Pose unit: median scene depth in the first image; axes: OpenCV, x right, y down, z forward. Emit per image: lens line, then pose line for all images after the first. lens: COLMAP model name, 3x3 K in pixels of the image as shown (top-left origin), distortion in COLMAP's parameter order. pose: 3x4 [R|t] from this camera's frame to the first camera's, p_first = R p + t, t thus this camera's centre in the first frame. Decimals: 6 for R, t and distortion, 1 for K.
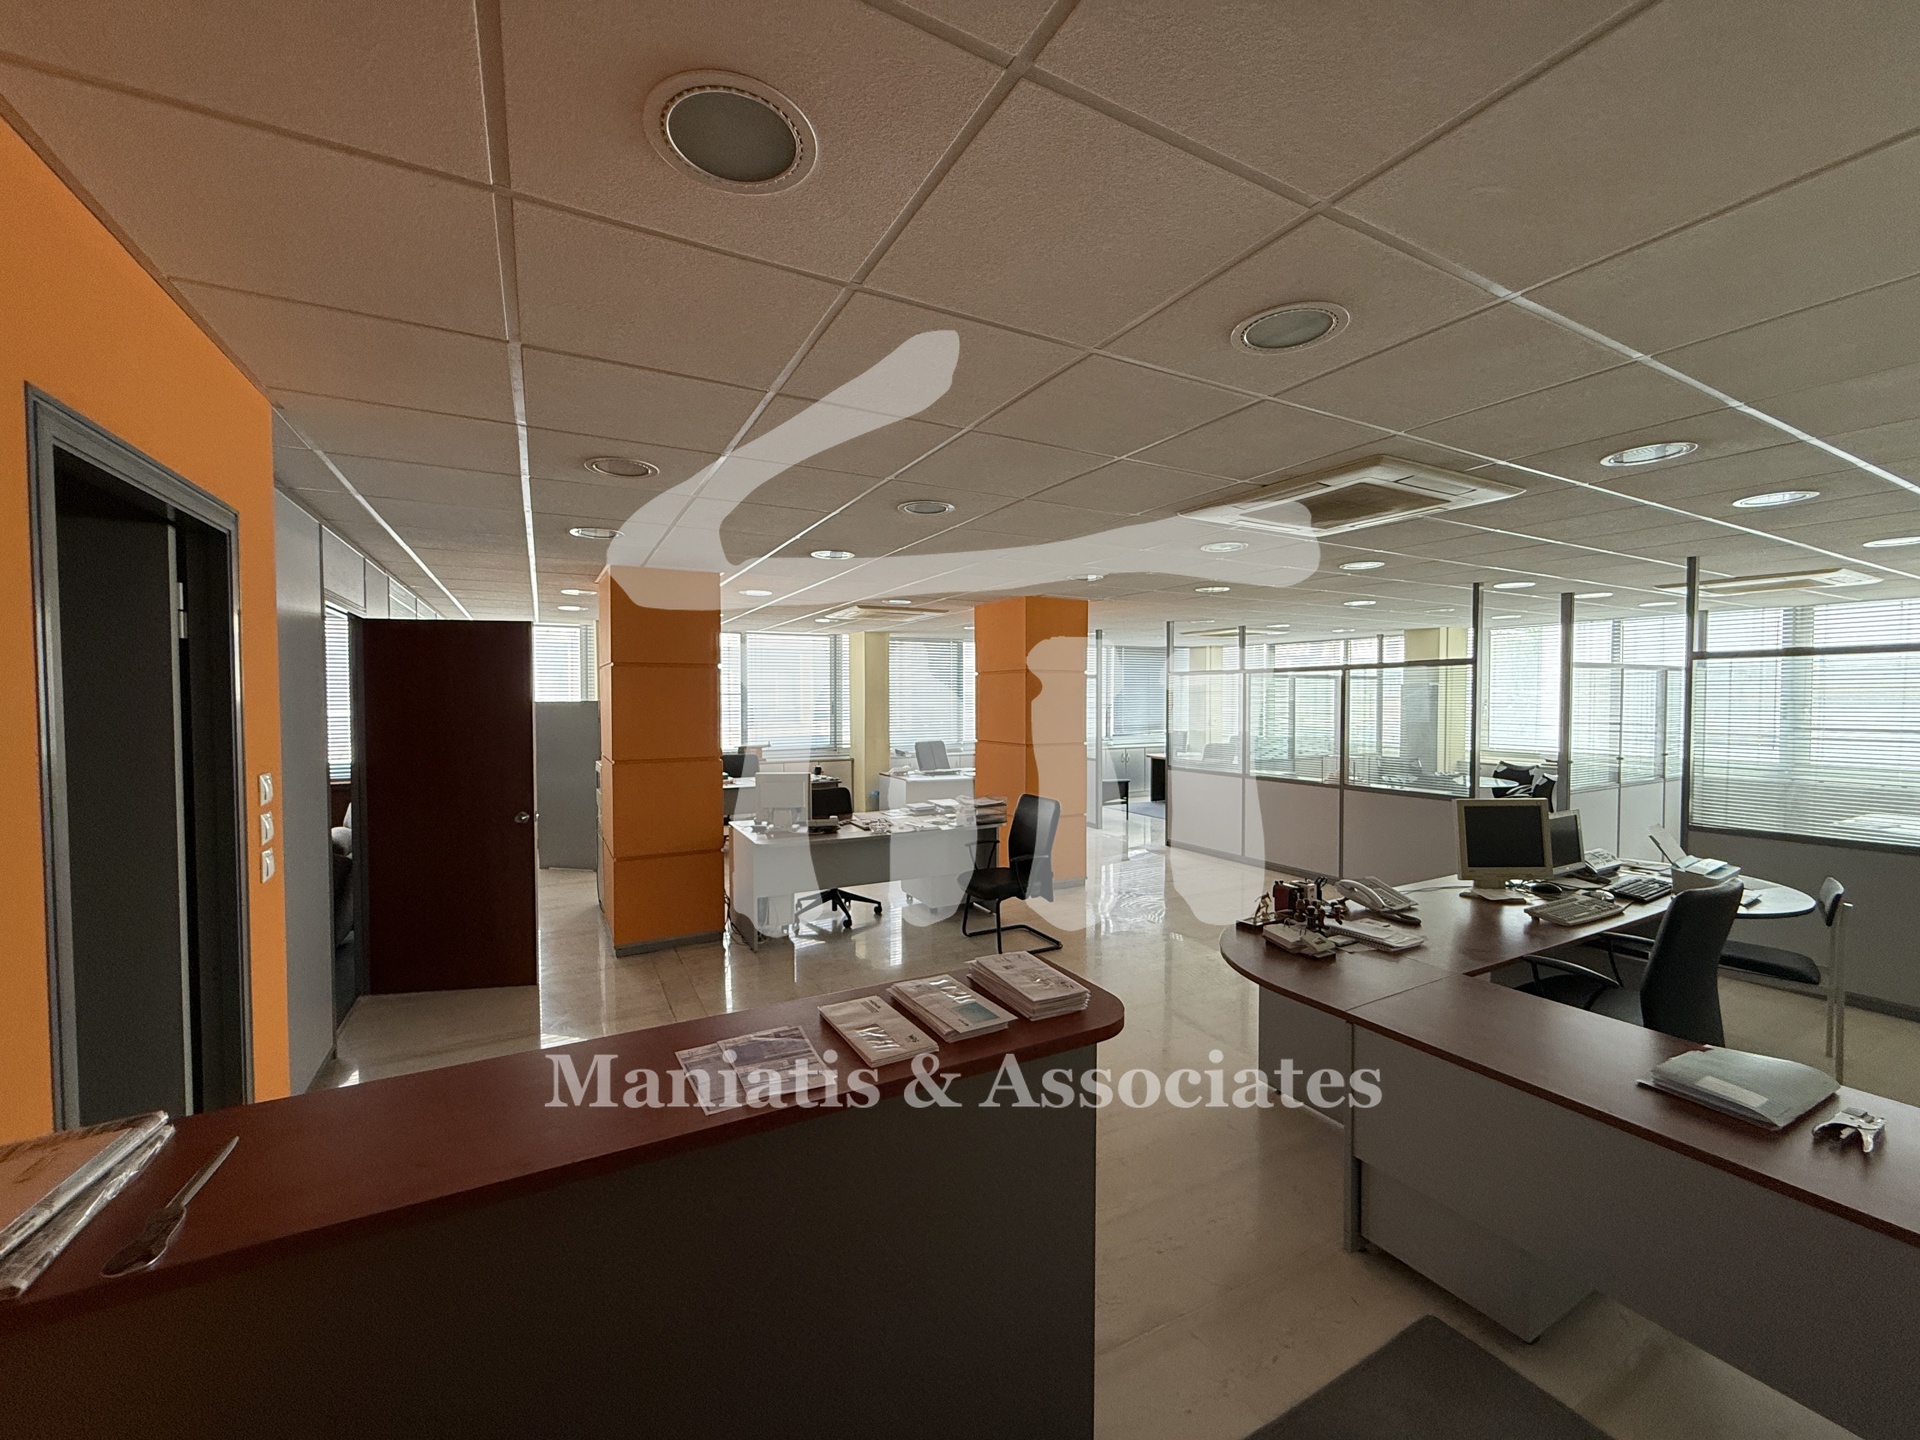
lens RADIAL K [[771.9, 0, 945.7], [0, 771.9, 714.1], [0, 0, 1]] dist [-0.003015, -0.000589]
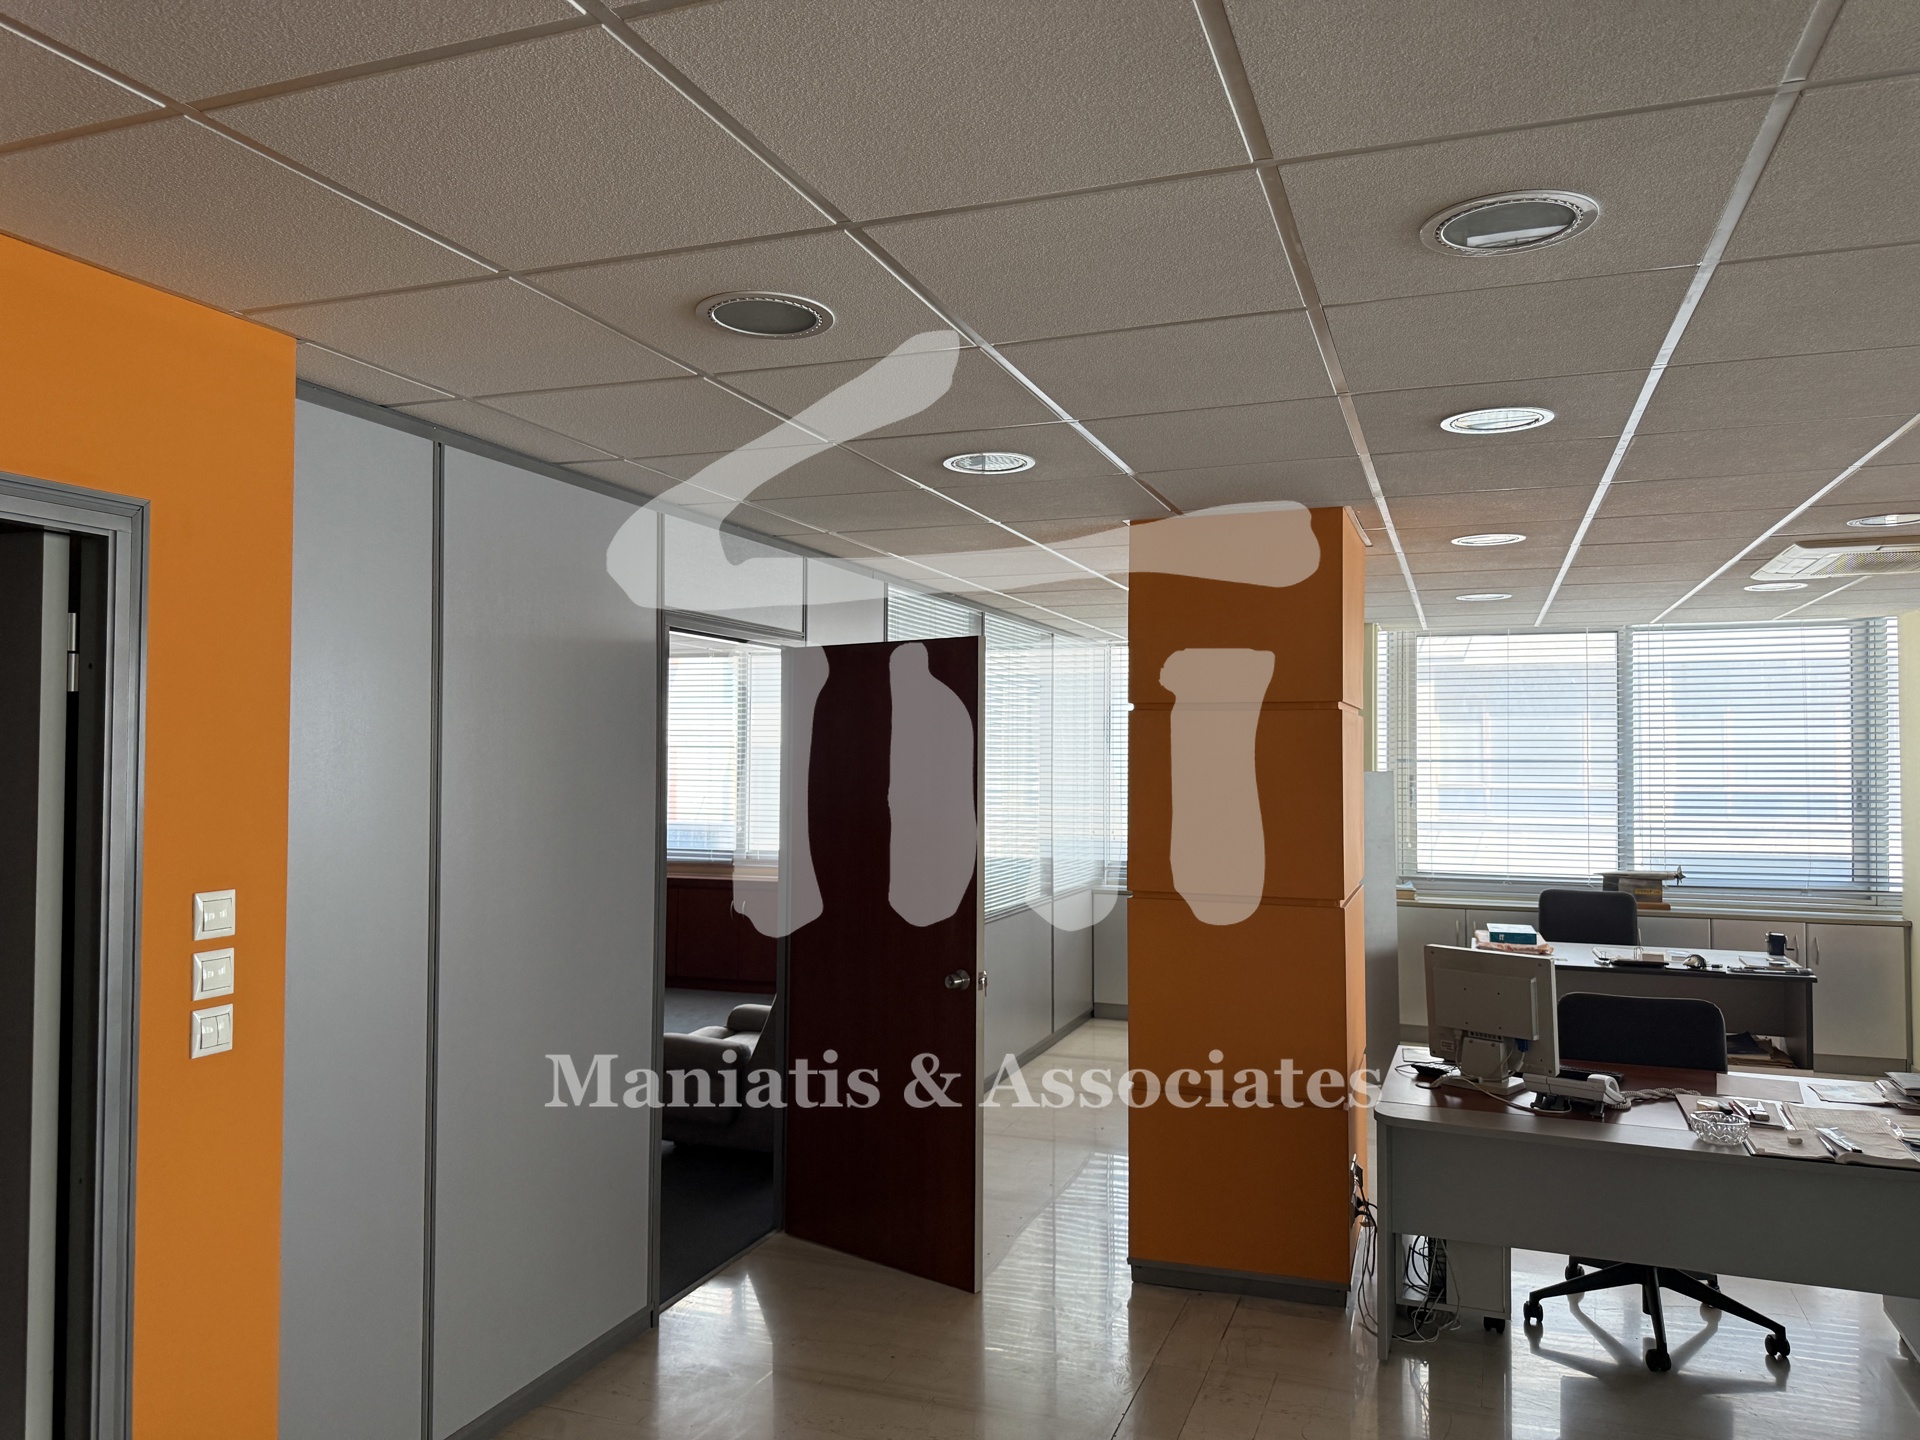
lens RADIAL K [[1363.8, 0, 954.2], [0, 1363.8, 722.8], [0, 0, 1]] dist [0.045728, -0.062216]
pose [[0.659484, -0.012914, -0.751608, 0.152399], [-0.022499, 0.999065, -0.036907, -0.013676], [0.751382, 0.041249, 0.658577, 0.252525]]
